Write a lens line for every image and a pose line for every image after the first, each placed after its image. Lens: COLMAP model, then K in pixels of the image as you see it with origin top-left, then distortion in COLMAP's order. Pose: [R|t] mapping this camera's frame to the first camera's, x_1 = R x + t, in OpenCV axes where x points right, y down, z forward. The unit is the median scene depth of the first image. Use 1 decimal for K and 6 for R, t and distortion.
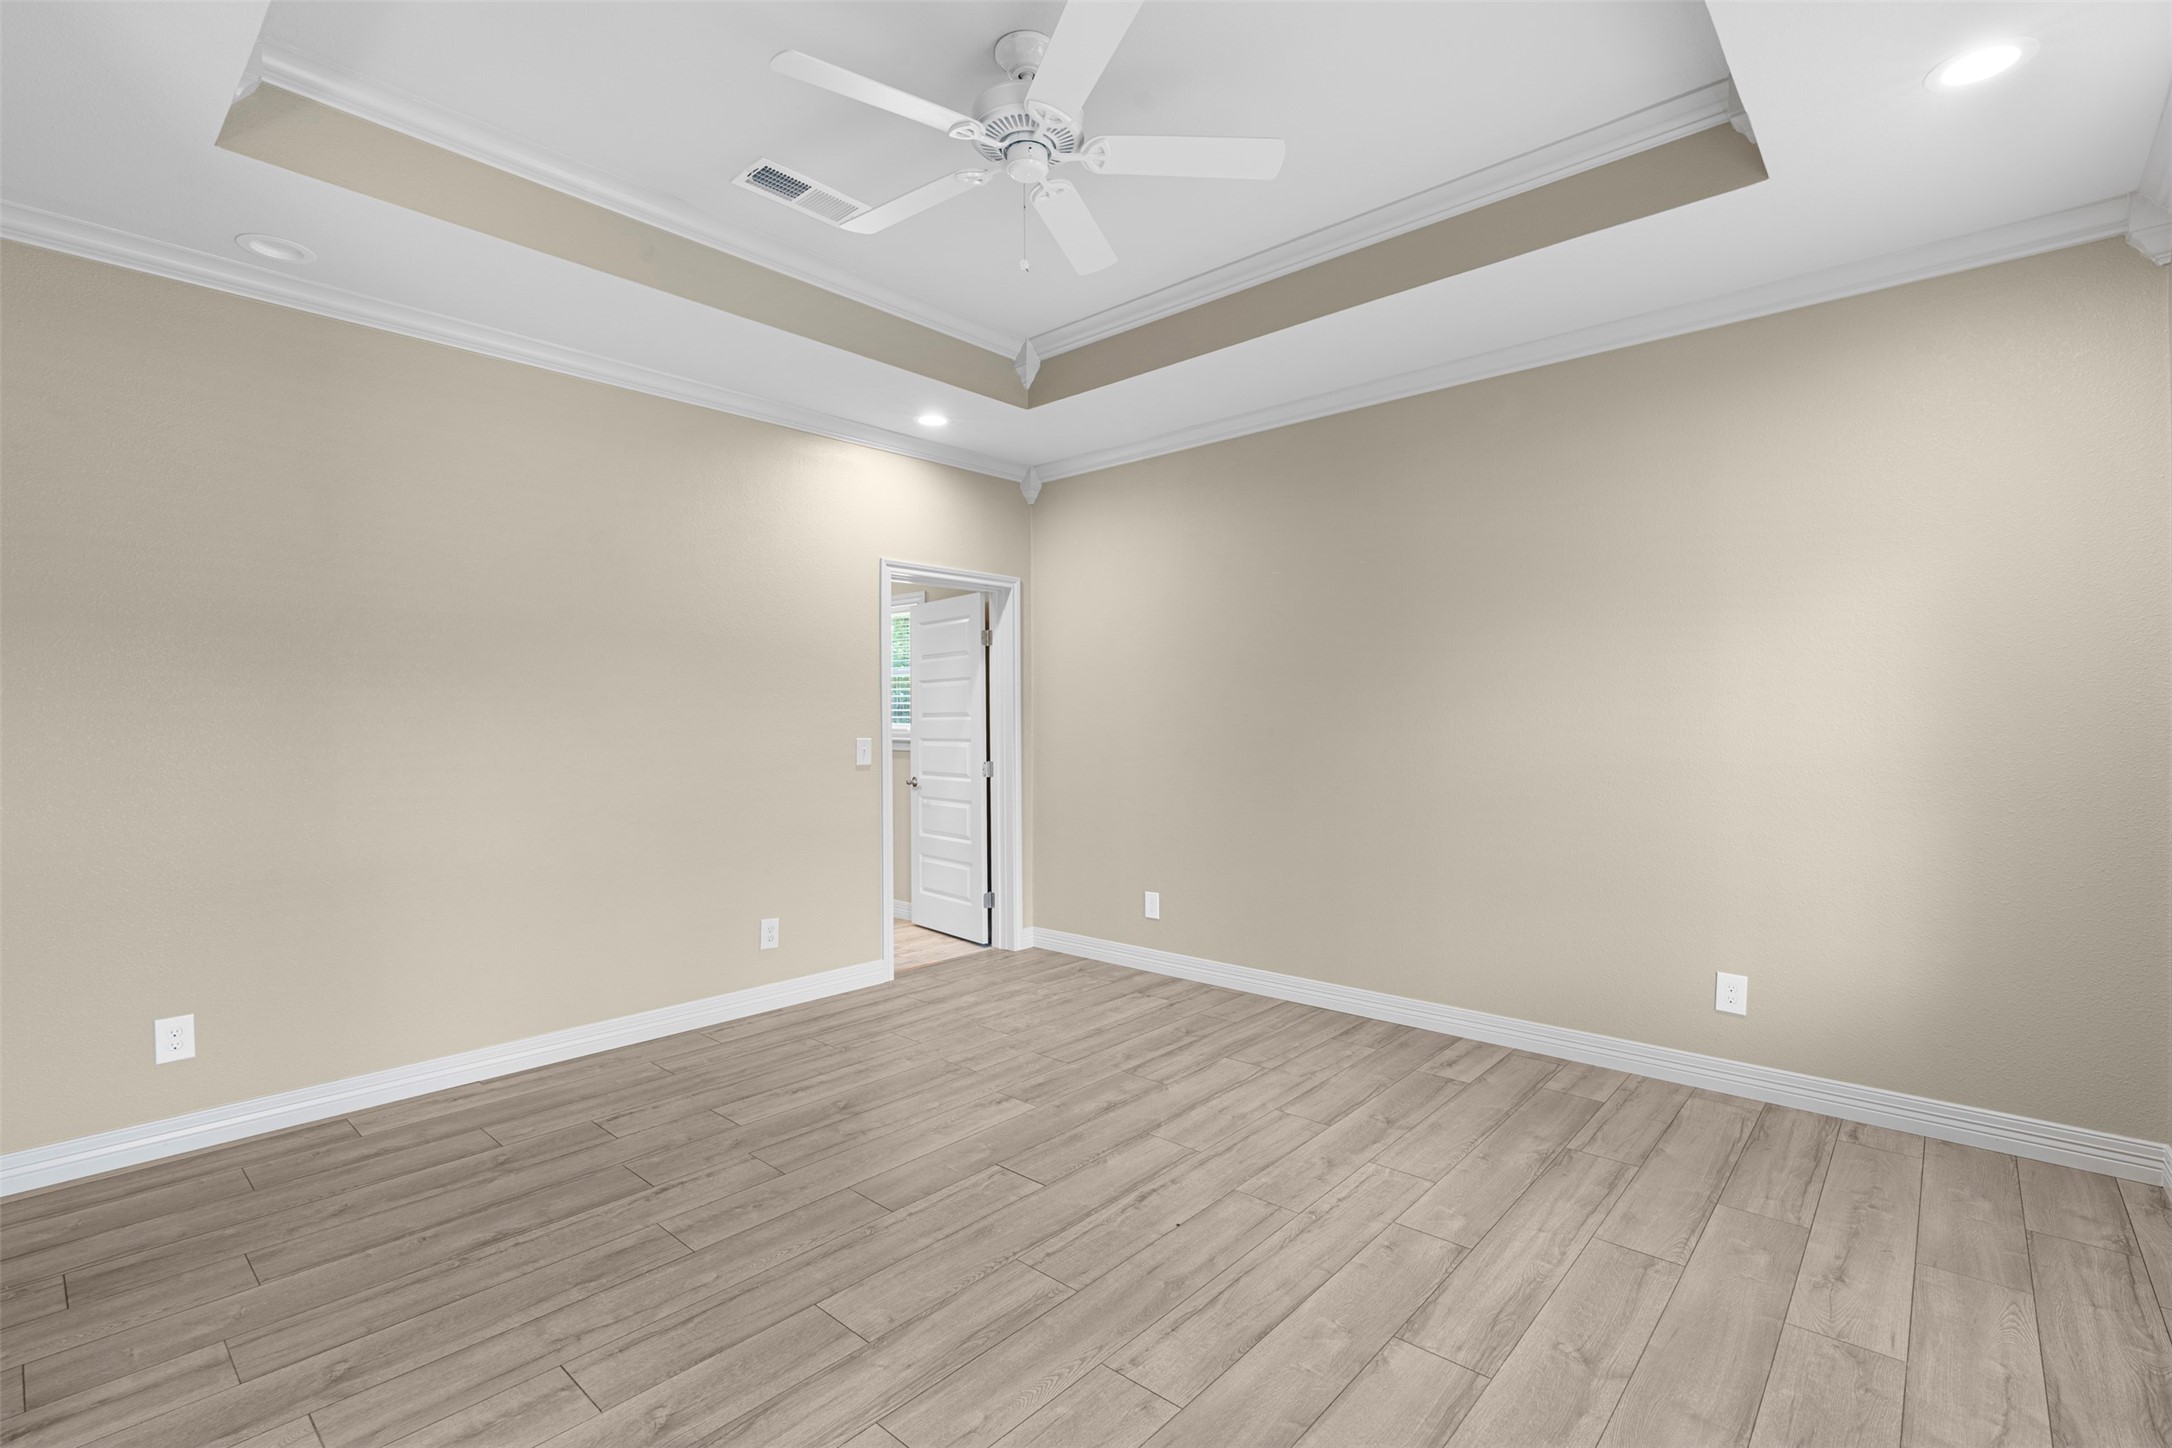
lens RADIAL K [[962.6, 0, 1076.0], [0, 962.6, 708.9], [0, 0, 1]] dist [-0.006696, 0.001418]
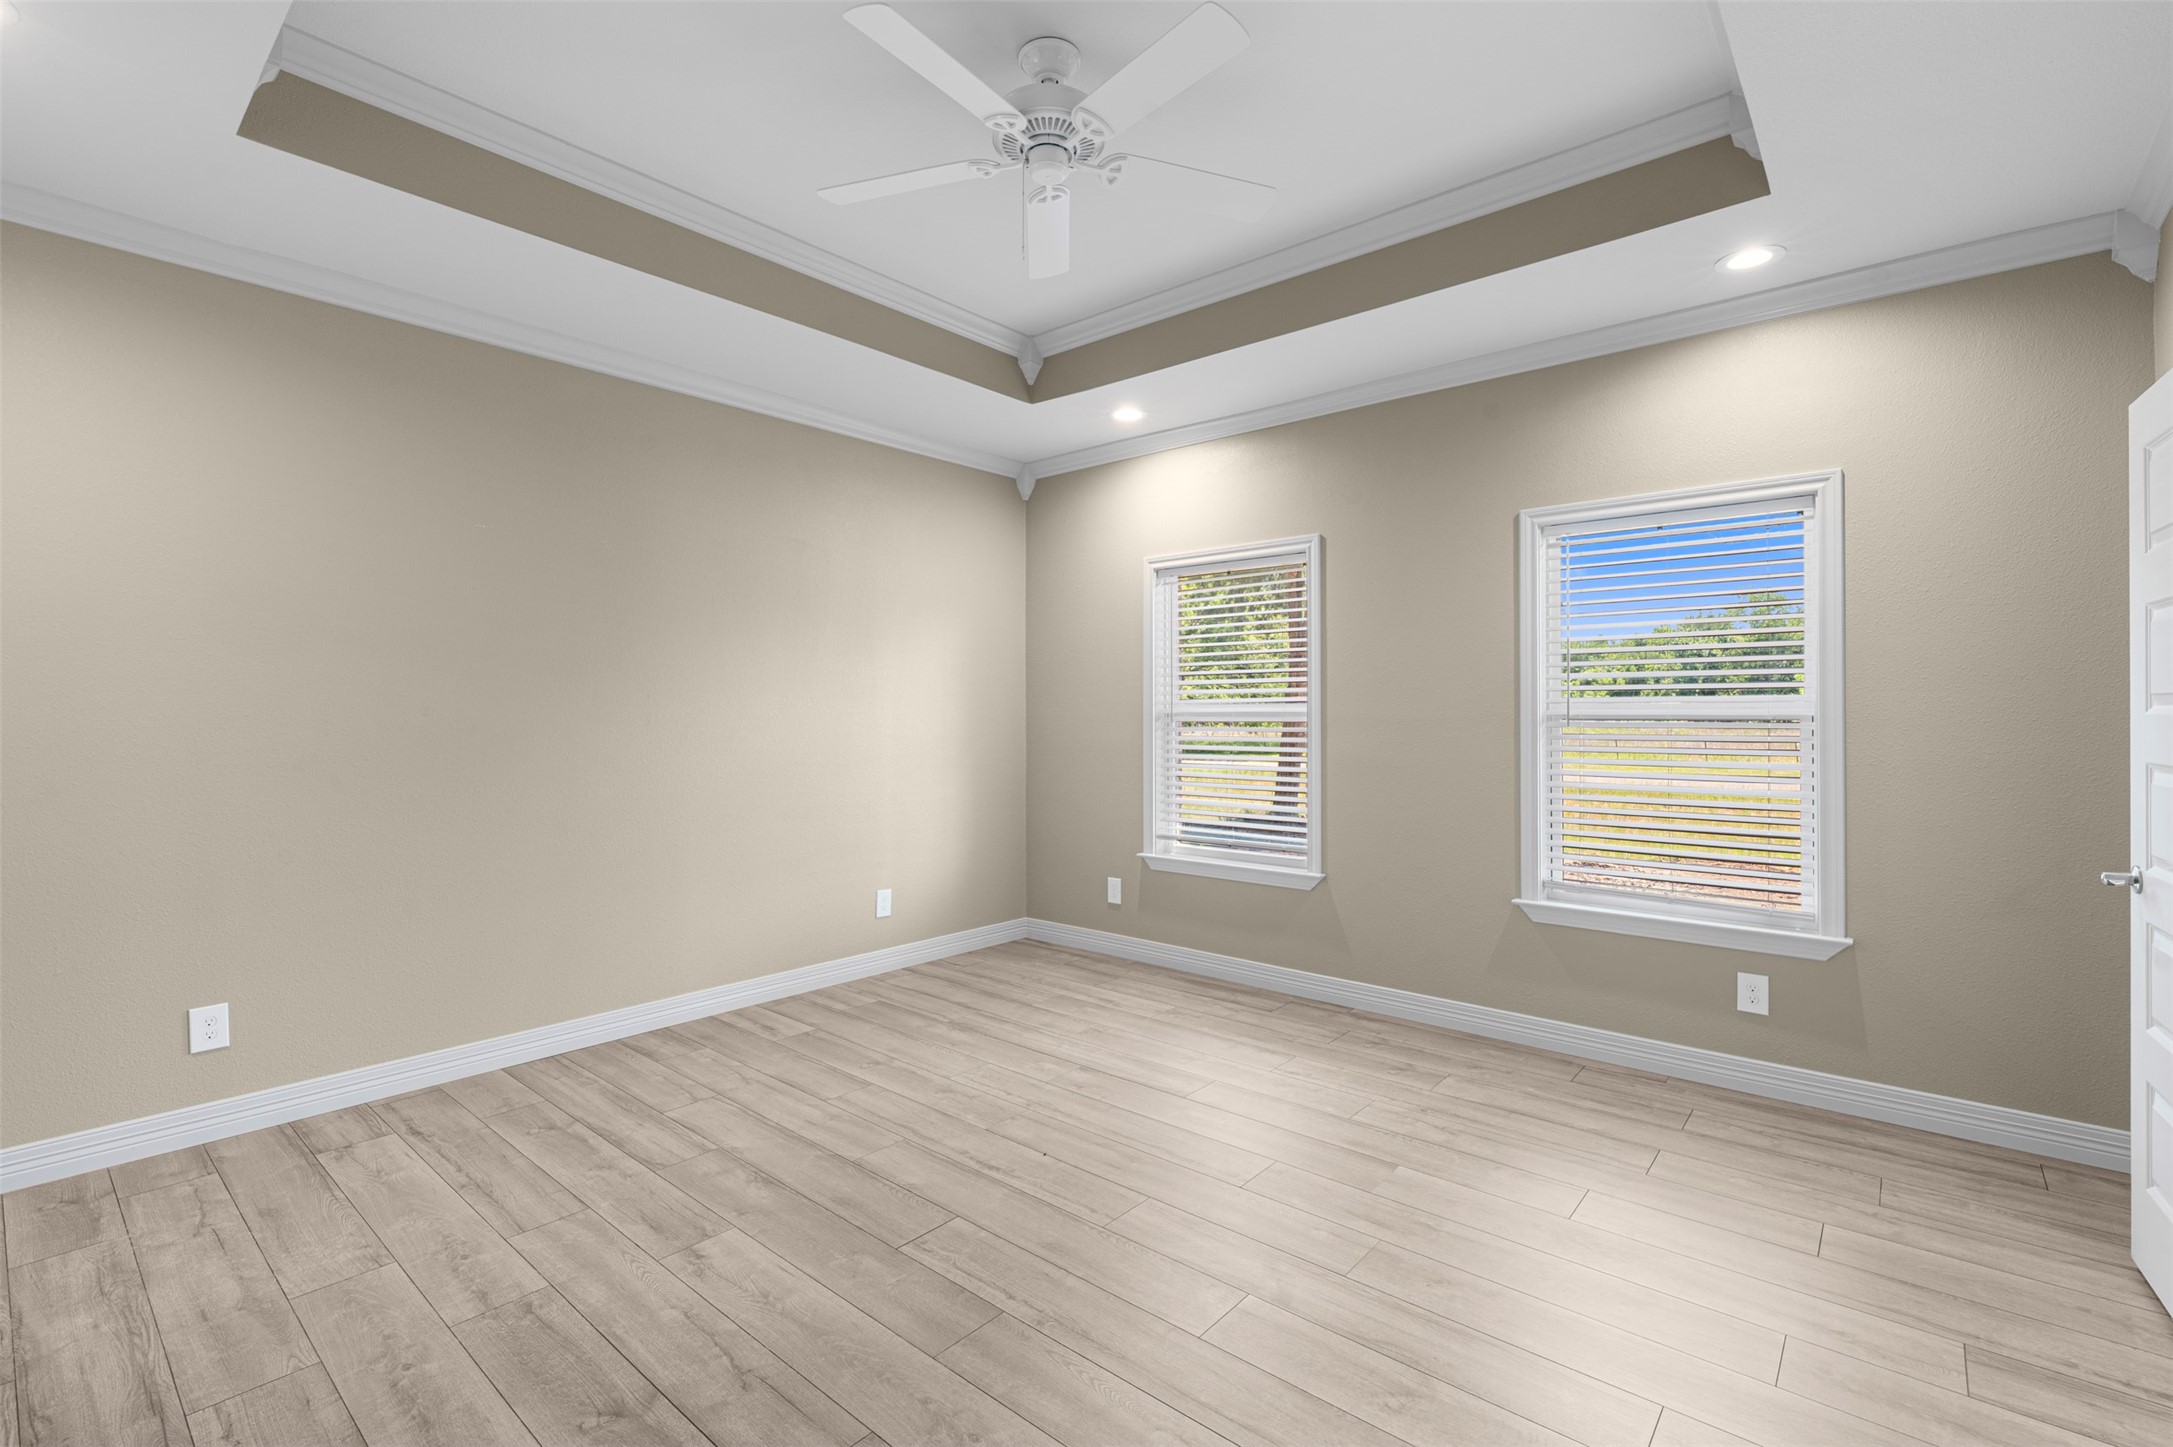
lens RADIAL K [[963.0, 0, 1054.9], [0, 963.0, 724.7], [0, 0, 1]] dist [-0.006696, 0.001418]
pose [[-0.005390, -0.003774, 0.999978, -0.809985], [-0.013672, 0.999900, 0.003700, 0.014413], [-0.999892, -0.013652, -0.005441, 0.776224]]
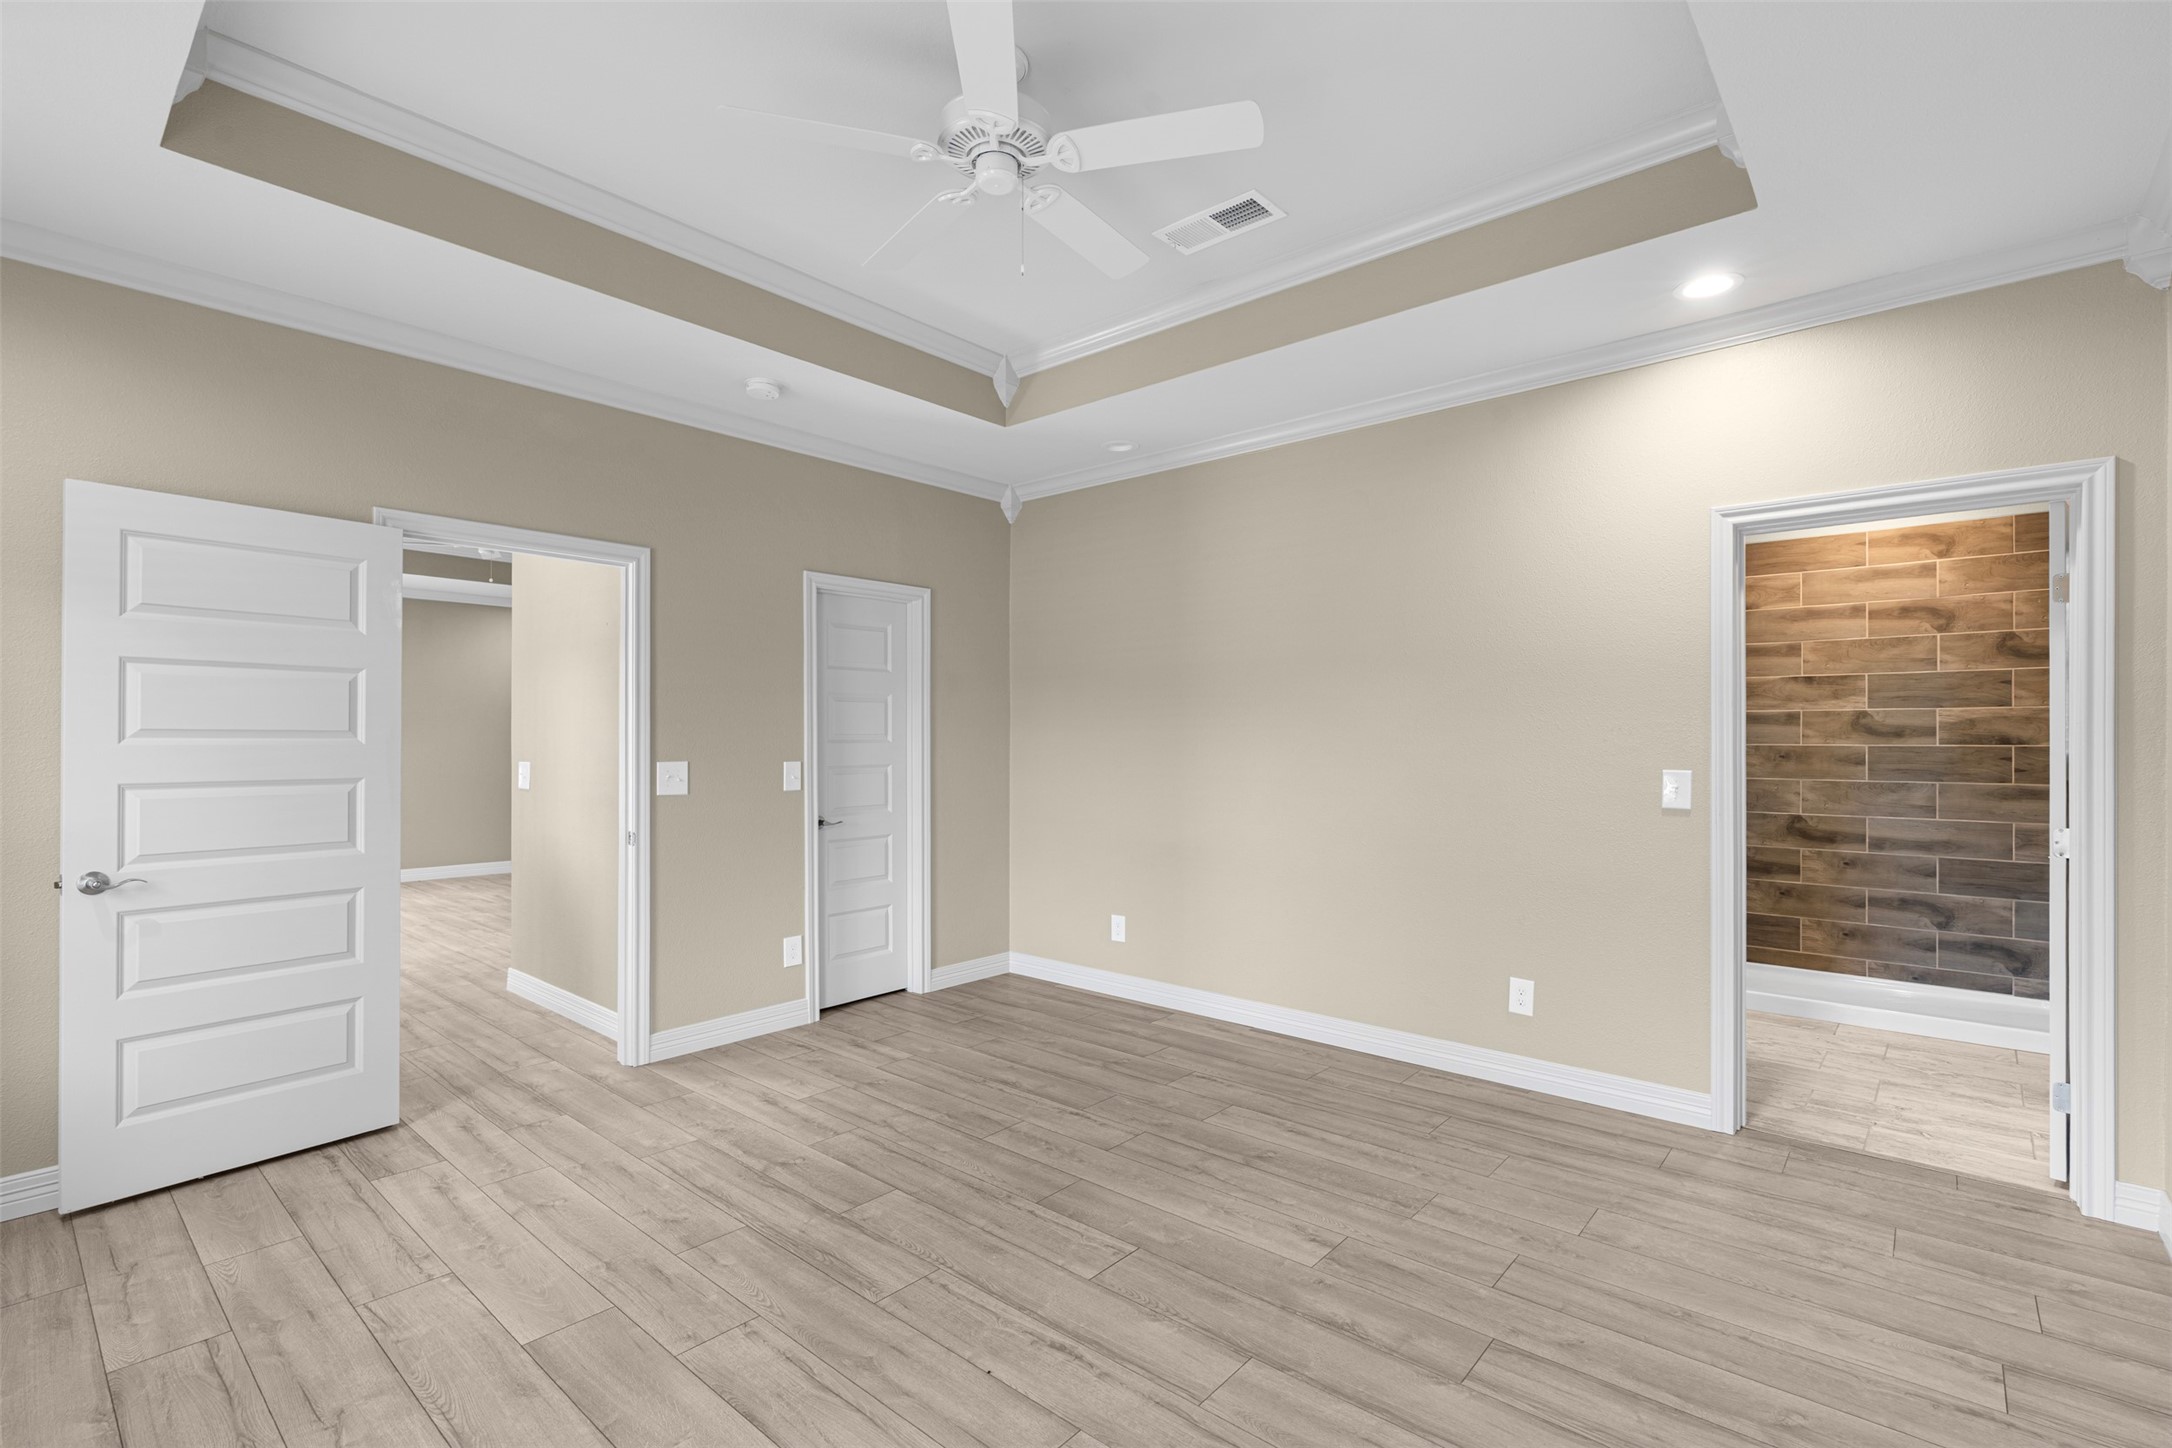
lens RADIAL K [[962.6, 0, 1091.2], [0, 962.6, 735.2], [0, 0, 1]] dist [-0.006696, 0.001418]
pose [[0.036564, -0.001733, -0.999330, 0.716521], [0.011823, 0.999929, -0.001302, -0.000814], [0.999261, -0.011768, 0.036582, 0.824628]]
